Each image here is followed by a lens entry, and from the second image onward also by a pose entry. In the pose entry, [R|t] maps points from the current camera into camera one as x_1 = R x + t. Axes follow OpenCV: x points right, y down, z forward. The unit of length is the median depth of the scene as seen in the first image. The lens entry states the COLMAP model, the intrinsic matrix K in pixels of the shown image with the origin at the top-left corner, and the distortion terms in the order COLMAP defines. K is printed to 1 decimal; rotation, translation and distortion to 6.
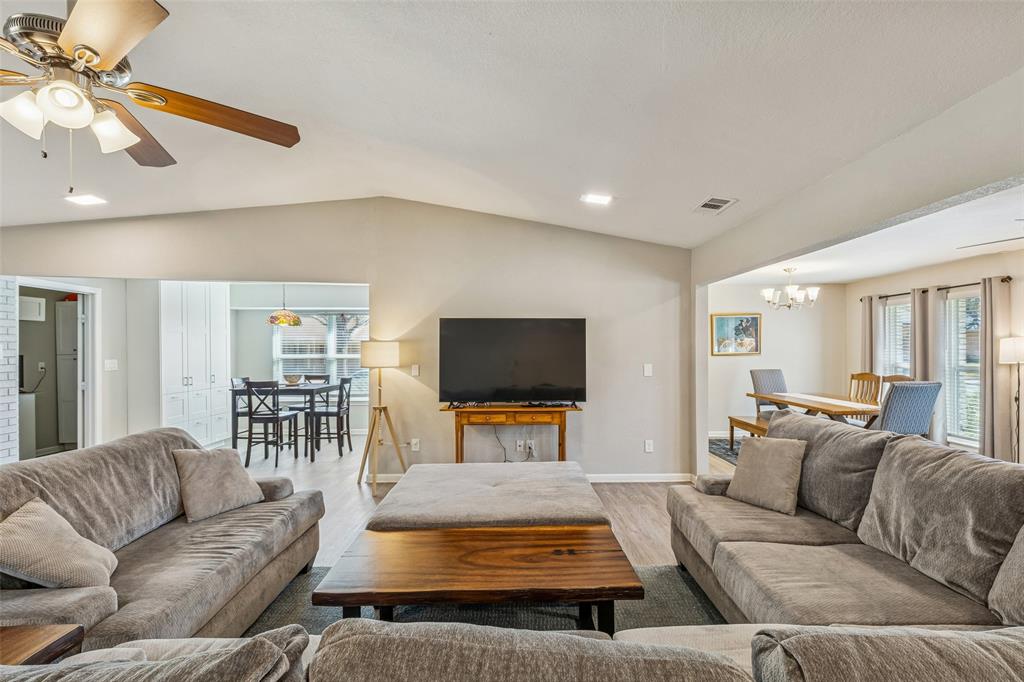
lens RADIAL K [[466.9, 0, 509.2], [0, 466.9, 345.5], [0, 0, 1]] dist [-0.001899, -0.000507]
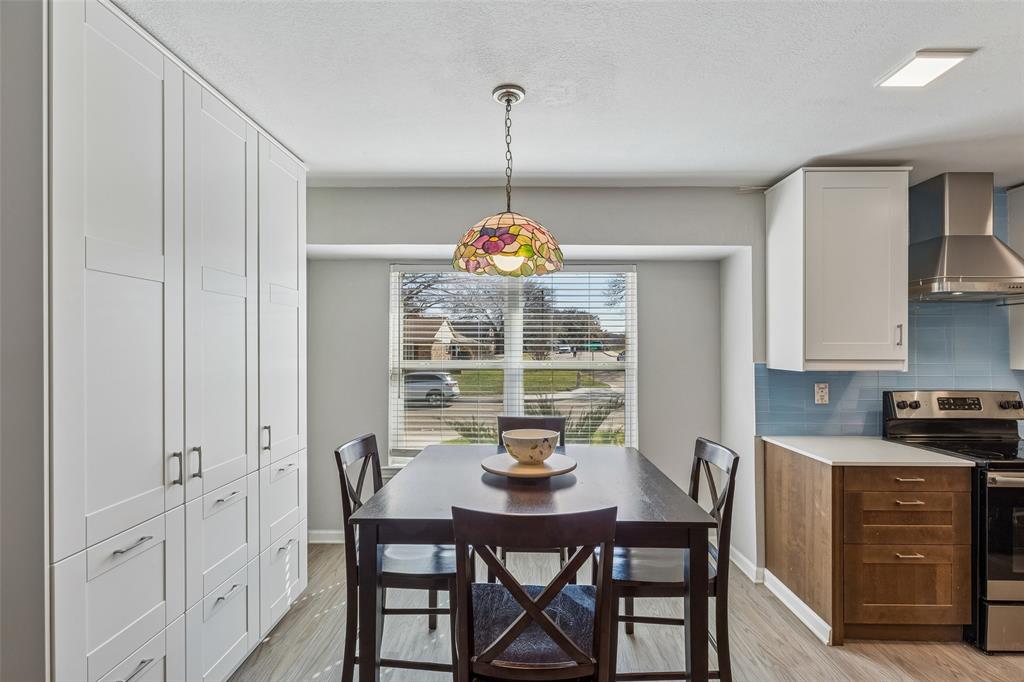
lens RADIAL K [[466.9, 0, 511.8], [0, 466.9, 344.4], [0, 0, 1]] dist [-0.001899, -0.000507]
pose [[0.998671, 0.002187, -0.051495, -0.359921], [-0.002277, 0.999996, -0.001704, 0.003500], [0.051491, 0.001819, 0.998672, 0.549232]]
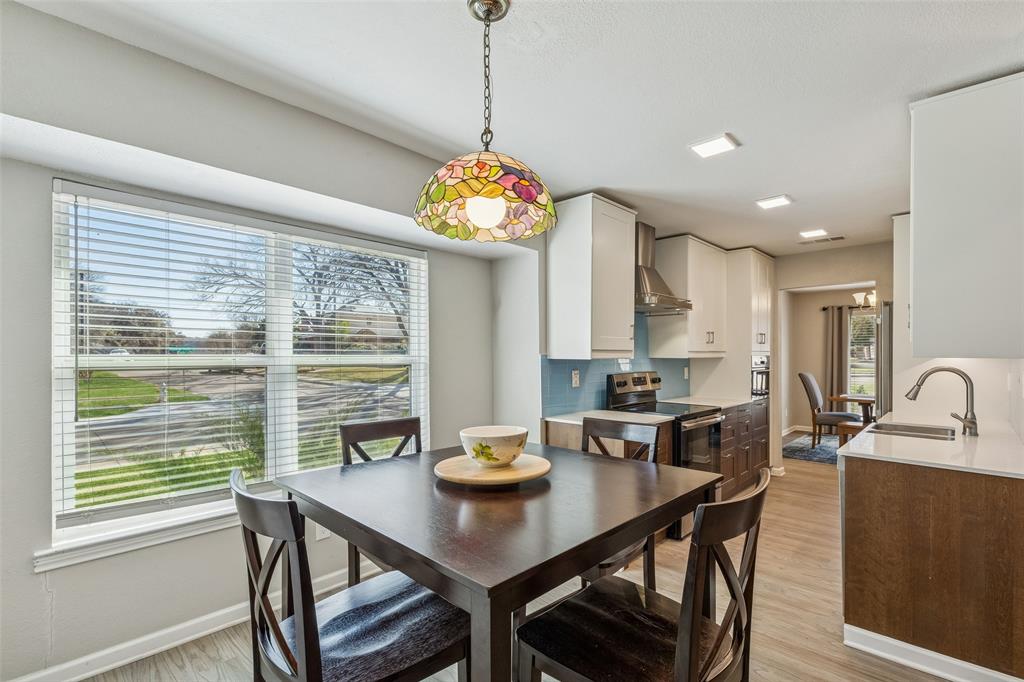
lens RADIAL K [[466.9, 0, 513.1], [0, 466.9, 355.5], [0, 0, 1]] dist [-0.001899, -0.000507]
pose [[0.709677, 0.000824, 0.704527, -0.503527], [-0.007160, 0.999956, 0.006044, 0.016216], [-0.704491, -0.009334, 0.709651, 0.648650]]
